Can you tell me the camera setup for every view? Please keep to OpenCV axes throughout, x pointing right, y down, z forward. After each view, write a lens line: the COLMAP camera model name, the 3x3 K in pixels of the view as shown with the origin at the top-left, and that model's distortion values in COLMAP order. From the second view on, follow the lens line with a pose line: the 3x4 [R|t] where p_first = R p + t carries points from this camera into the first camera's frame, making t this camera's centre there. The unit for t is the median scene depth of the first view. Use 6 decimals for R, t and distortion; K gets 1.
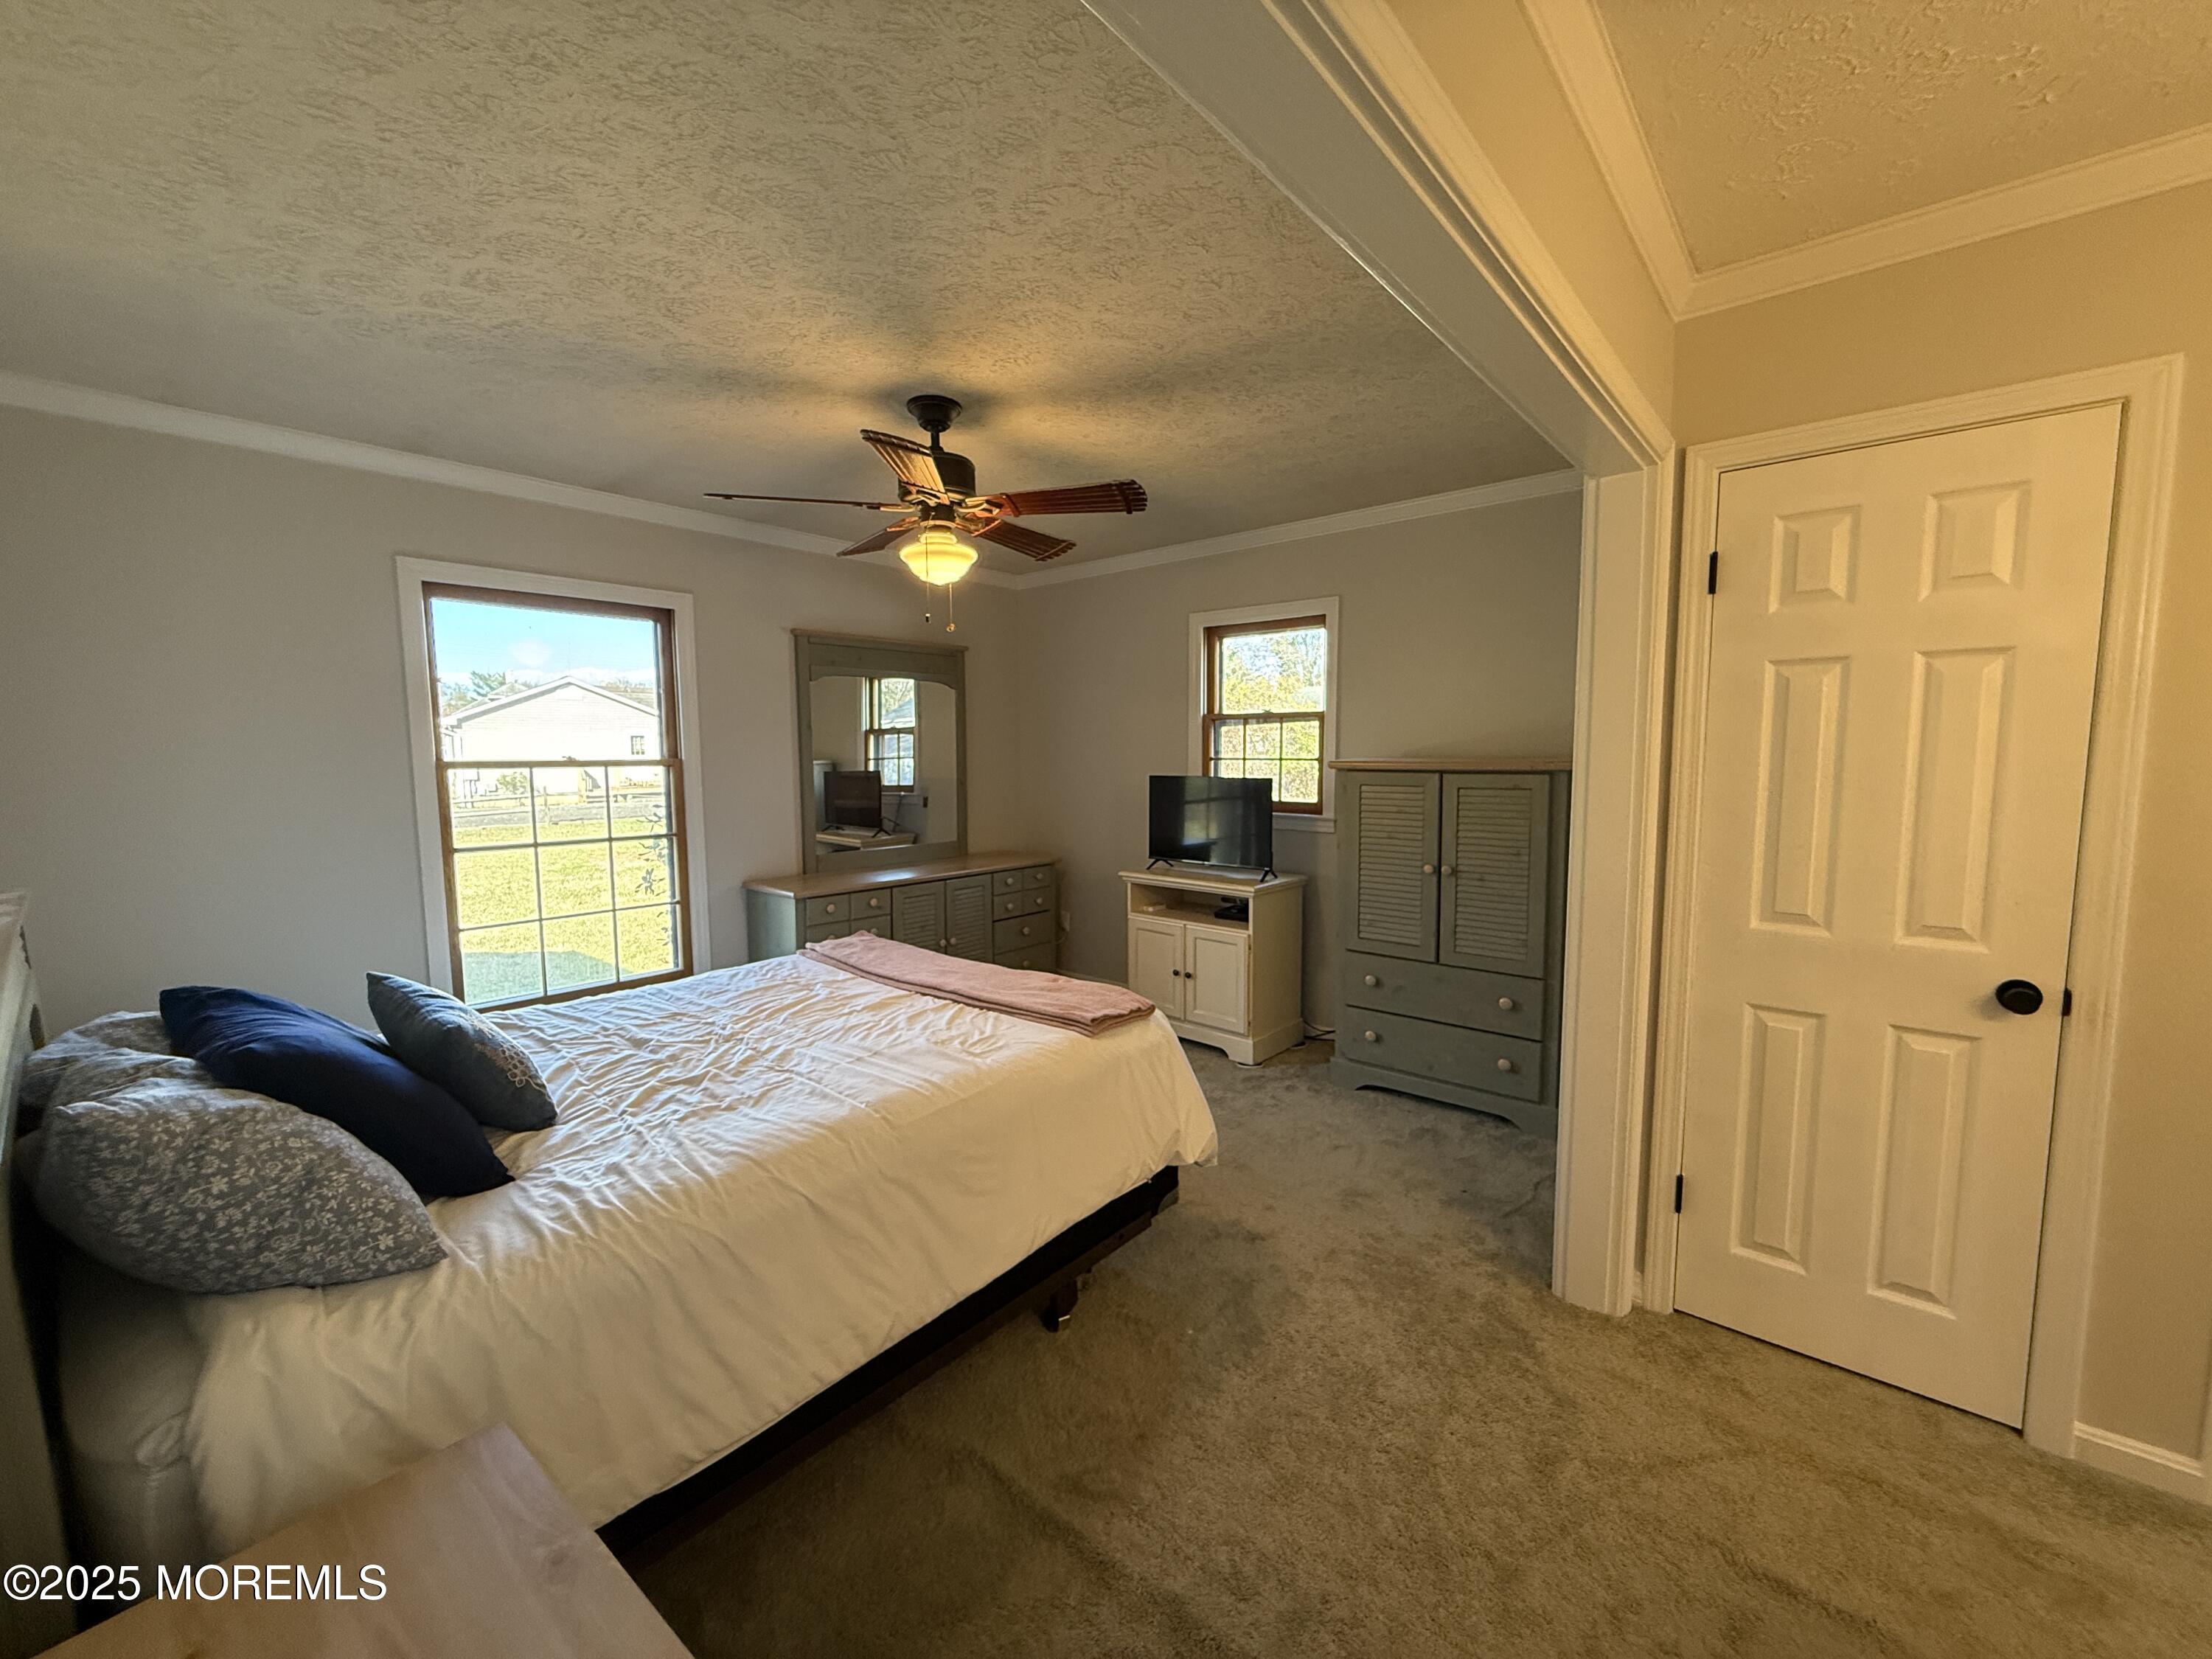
lens RADIAL K [[882.4, 0, 1104.0], [0, 882.4, 834.9], [0, 0, 1]] dist [-0.000657, 0.000771]
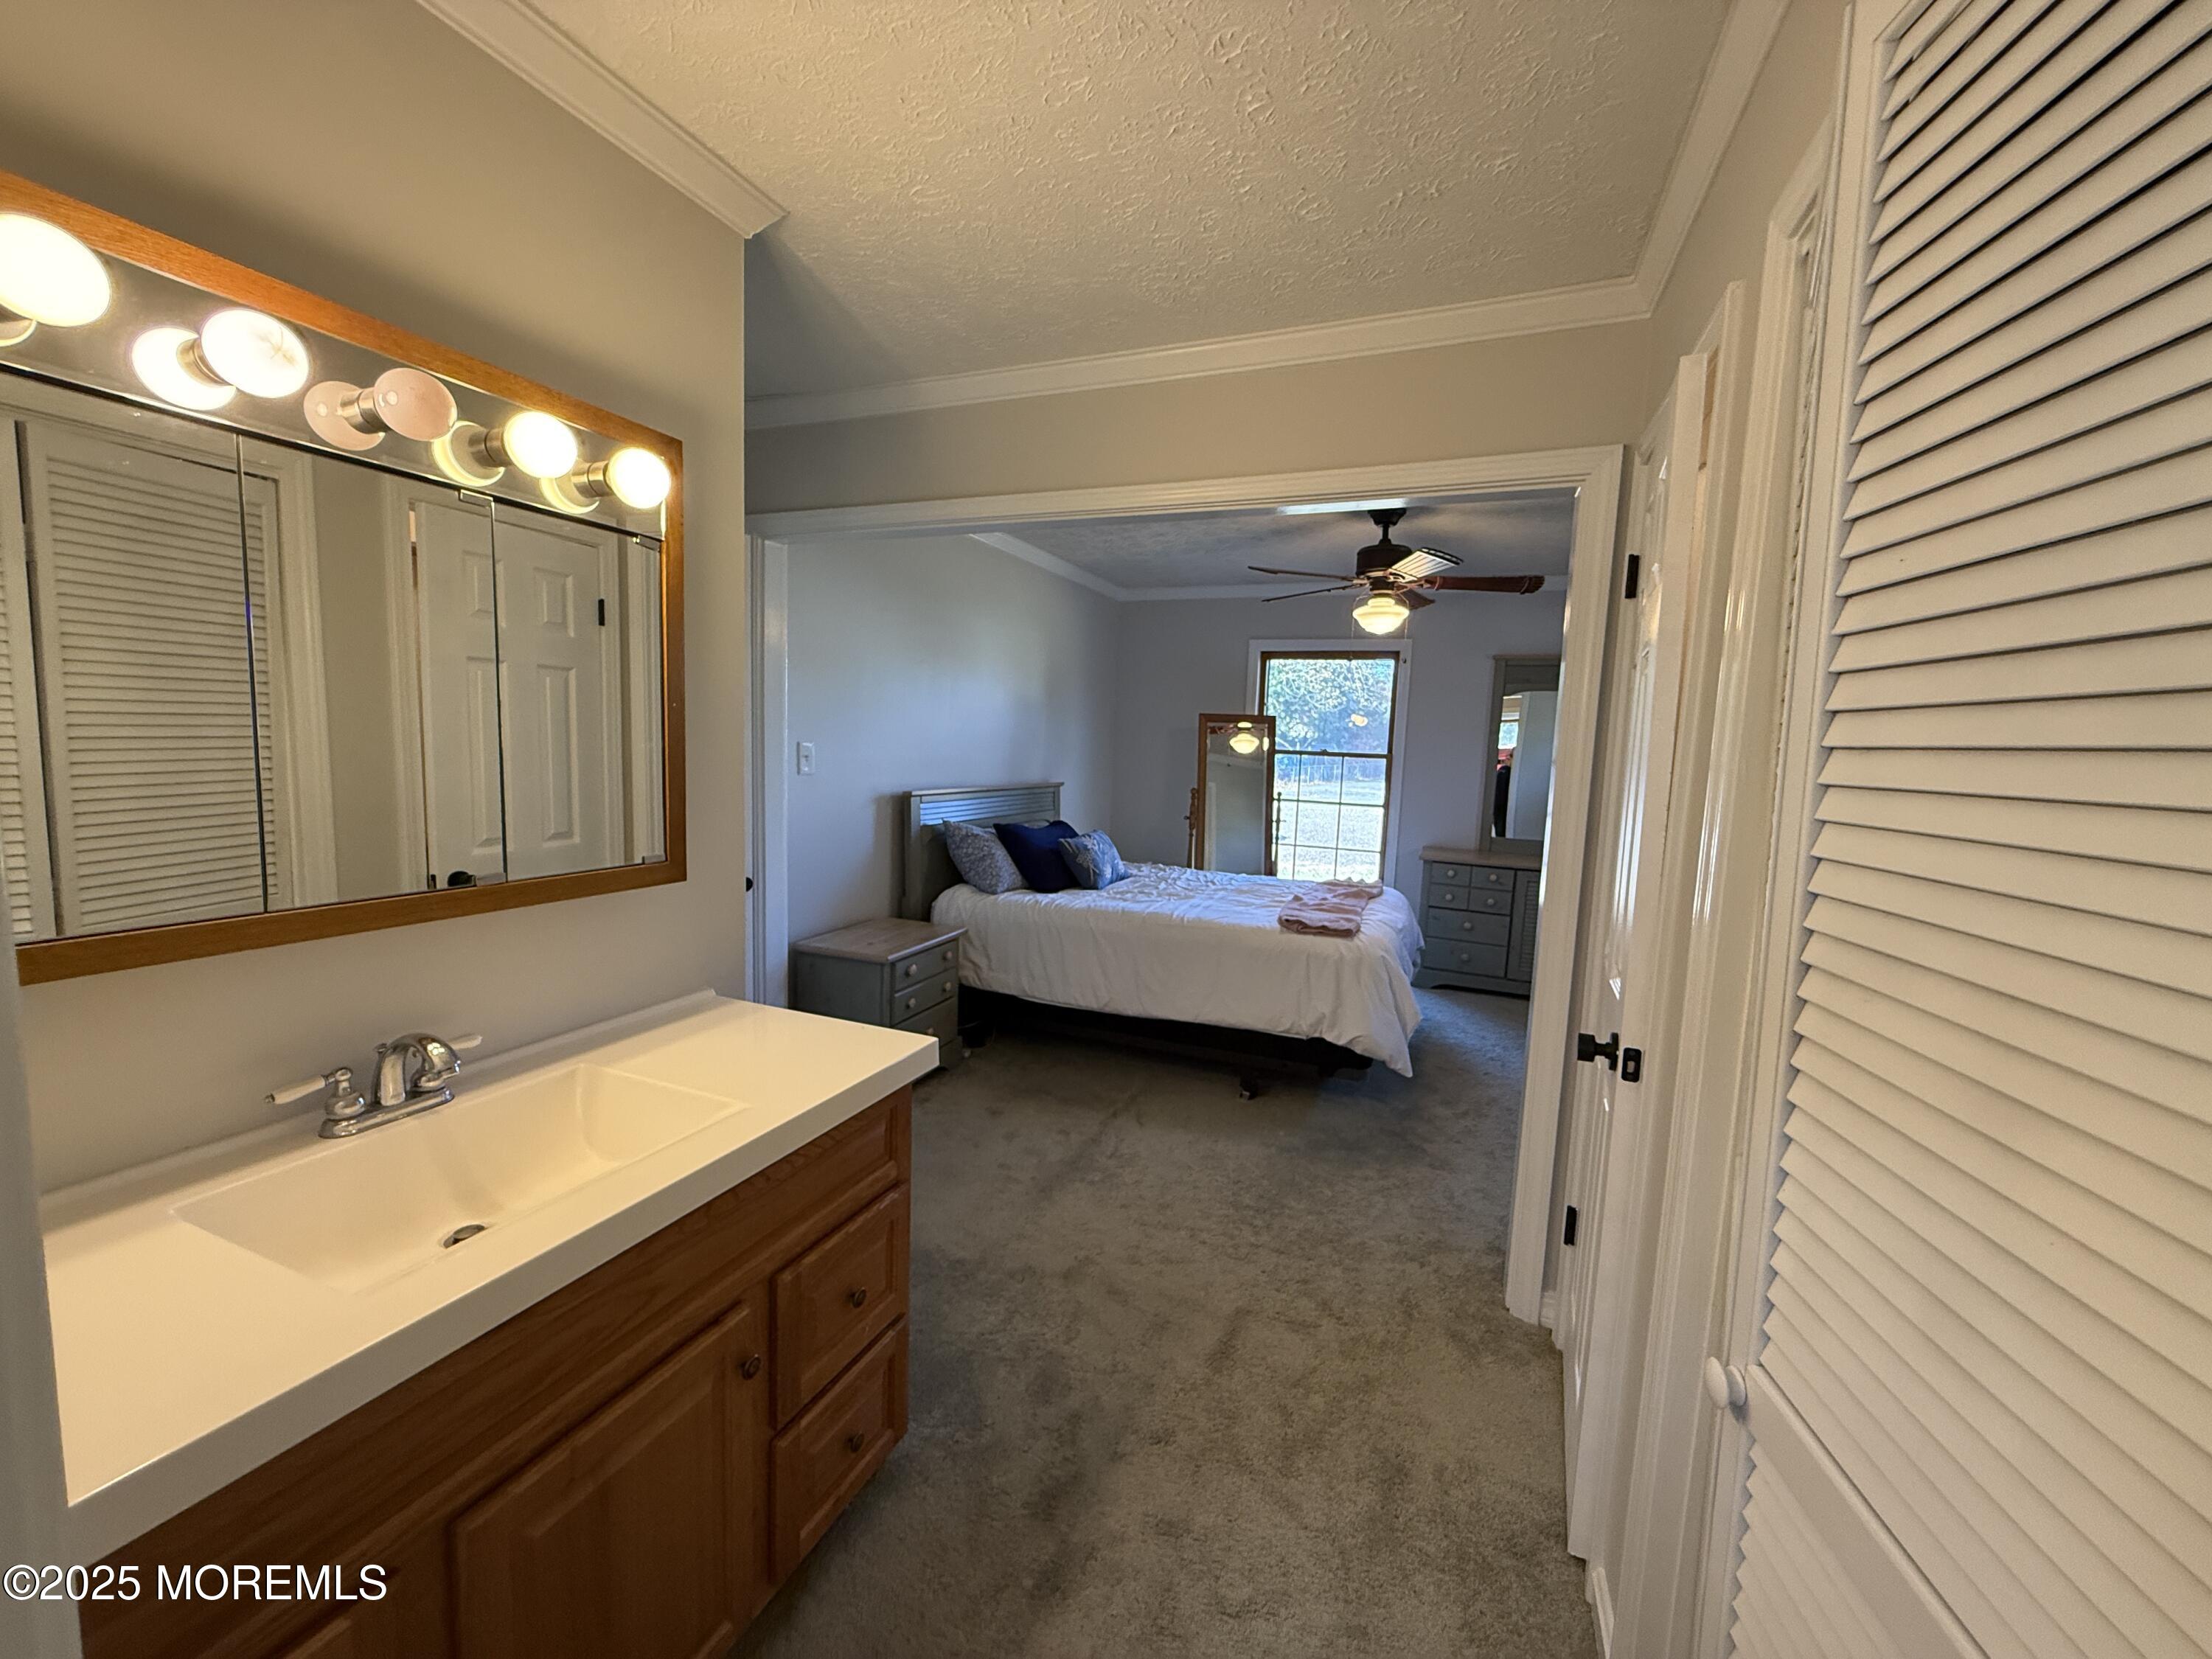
lens RADIAL K [[882.4, 0, 1099.2], [0, 882.4, 835.8], [0, 0, 1]] dist [-0.000657, 0.000771]
pose [[0.308934, 0.120582, -0.943408, 1.214719], [-0.128276, 0.988150, 0.084295, -0.022004], [0.942393, 0.094975, 0.320741, 0.156272]]
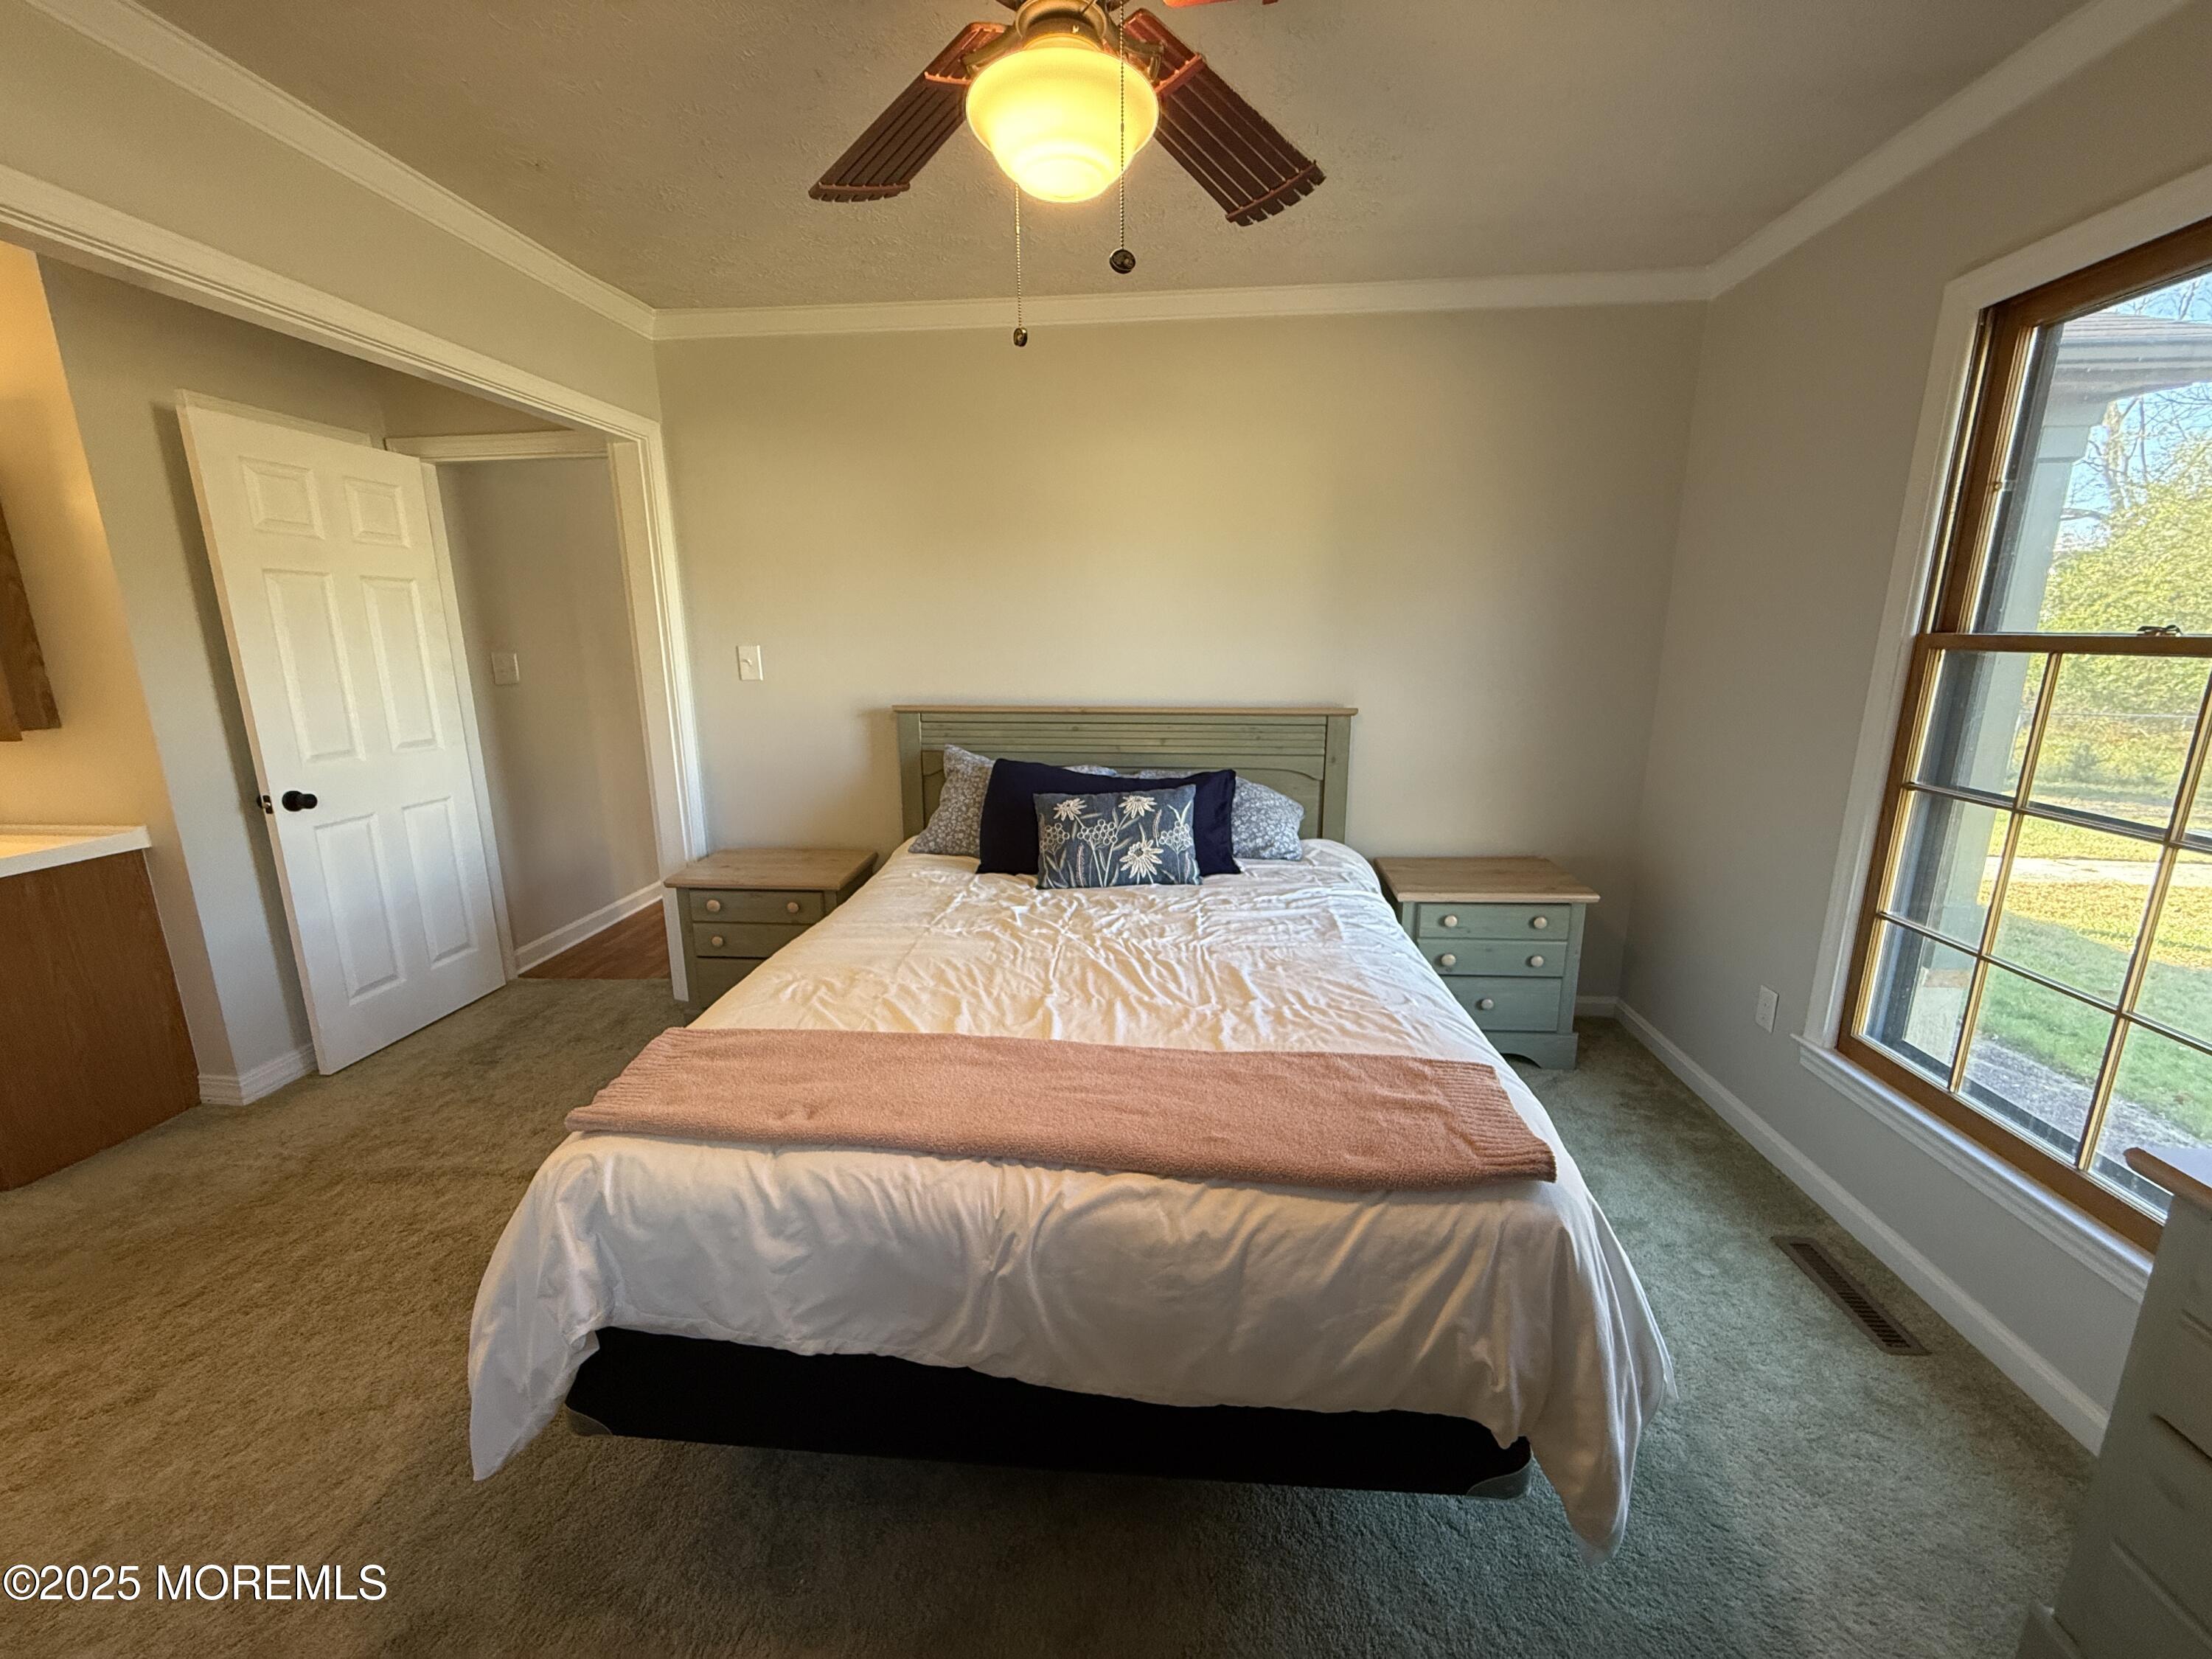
lens RADIAL K [[882.4, 0, 1100.9], [0, 882.4, 823.7], [0, 0, 1]] dist [-0.000657, 0.000771]
pose [[-0.814632, 0.137153, -0.563529, 0.072603], [-0.042357, 0.954973, 0.293655, -0.150358], [0.578430, 0.263090, -0.772141, 1.572525]]
